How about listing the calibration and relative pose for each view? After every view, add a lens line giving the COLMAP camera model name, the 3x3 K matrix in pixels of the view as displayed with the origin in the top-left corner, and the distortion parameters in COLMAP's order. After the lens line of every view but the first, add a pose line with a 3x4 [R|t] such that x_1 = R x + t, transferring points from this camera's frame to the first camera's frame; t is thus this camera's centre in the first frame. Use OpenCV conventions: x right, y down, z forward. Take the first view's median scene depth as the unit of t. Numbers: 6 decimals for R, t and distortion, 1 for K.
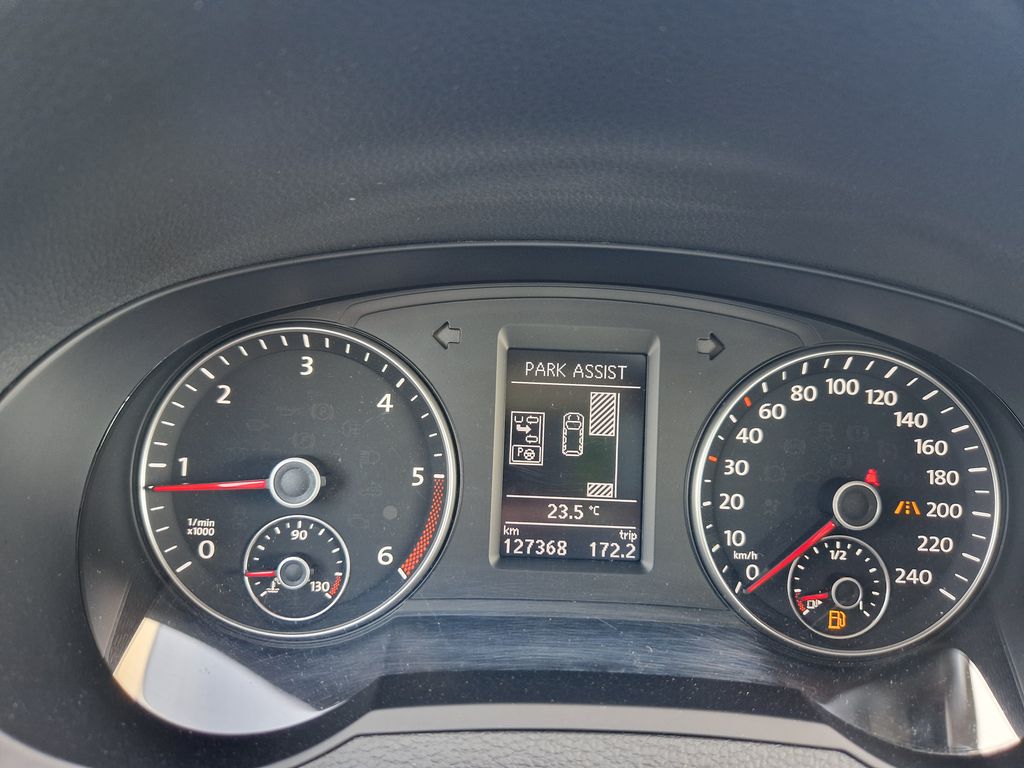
lens RADIAL K [[685.4, 0, 497.6], [0, 685.4, 393.5], [0, 0, 1]] dist [0.023012, -0.023344]
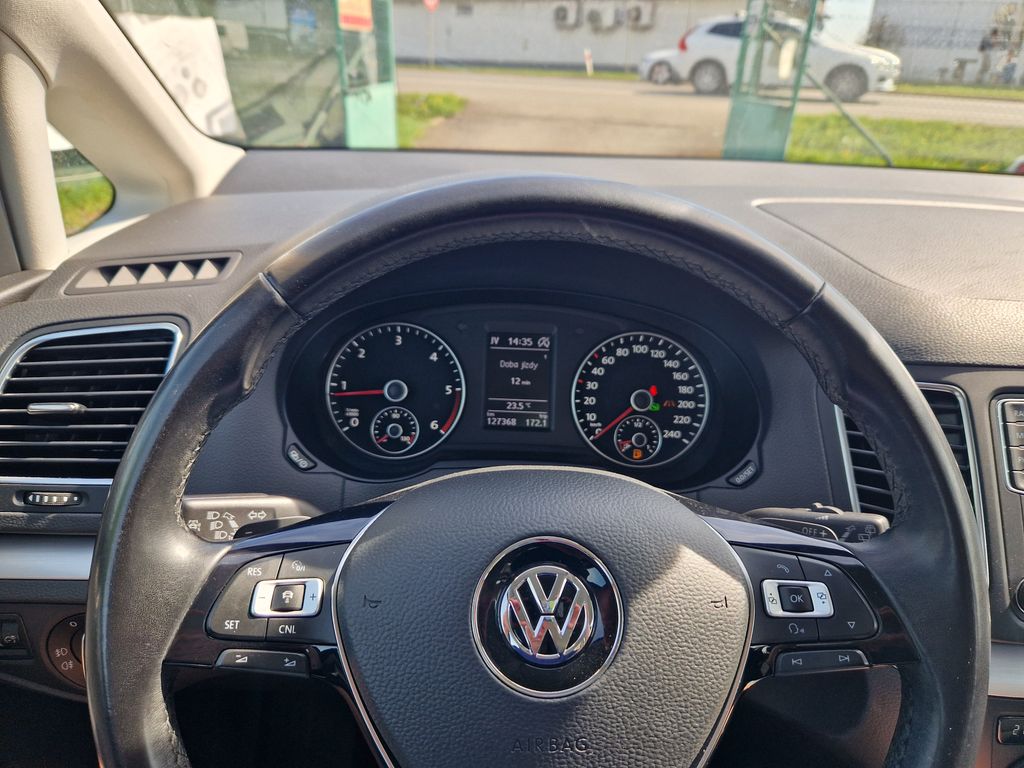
lens RADIAL K [[685.4, 0, 491.2], [0, 685.4, 378.4], [0, 0, 1]] dist [0.023012, -0.023344]
pose [[0.999993, -0.003305, -0.001991, 0.026623], [0.003273, 0.999875, -0.015477, 0.119765], [0.002042, 0.015470, 0.999878, -1.233069]]
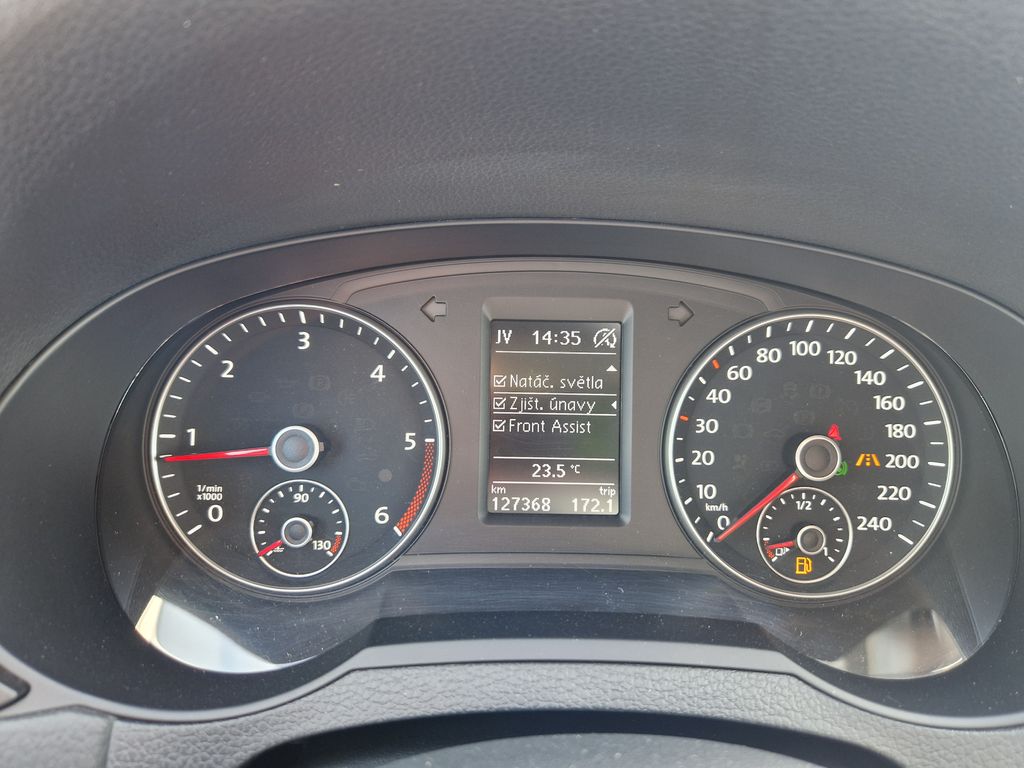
lens RADIAL K [[685.4, 0, 505.5], [0, 685.4, 379.8], [0, 0, 1]] dist [0.023012, -0.023344]
pose [[0.999720, -0.023431, -0.003379, 0.039061], [0.023475, 0.999632, 0.013626, 0.013941], [0.003059, -0.013702, 0.999901, -0.071792]]
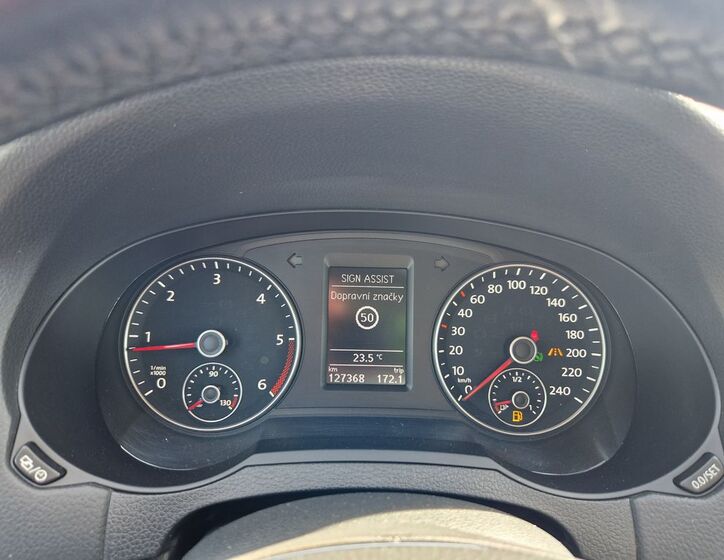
lens RADIAL K [[503.5, 0, 352.1], [0, 503.5, 282.0], [0, 0, 1]] dist [0.029327, -0.003306]
pose [[0.999799, -0.019720, 0.003675, 0.070133], [0.019846, 0.999075, -0.038157, 0.025288], [-0.002919, 0.038222, 0.999265, -0.317528]]
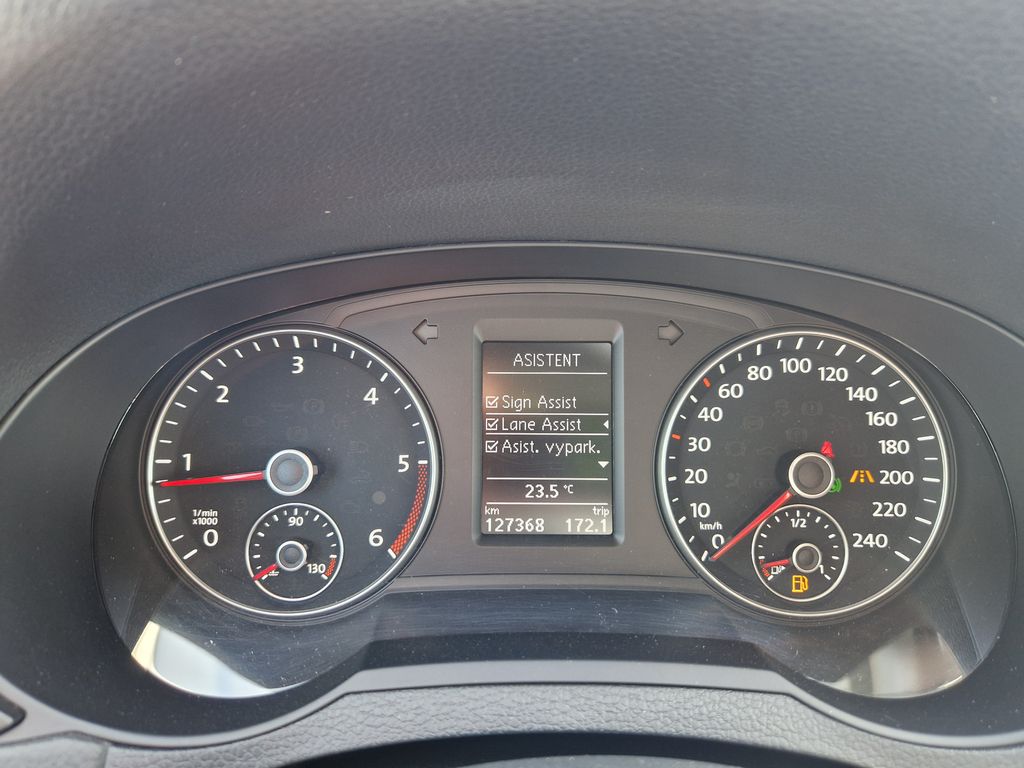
lens RADIAL K [[685.4, 0, 495.5], [0, 685.4, 381.6], [0, 0, 1]] dist [0.023012, -0.023344]
pose [[0.999210, -0.037386, -0.013445, 0.047921], [0.037192, 0.999204, -0.014455, 0.013640], [0.013975, 0.013944, 0.999805, -0.079051]]
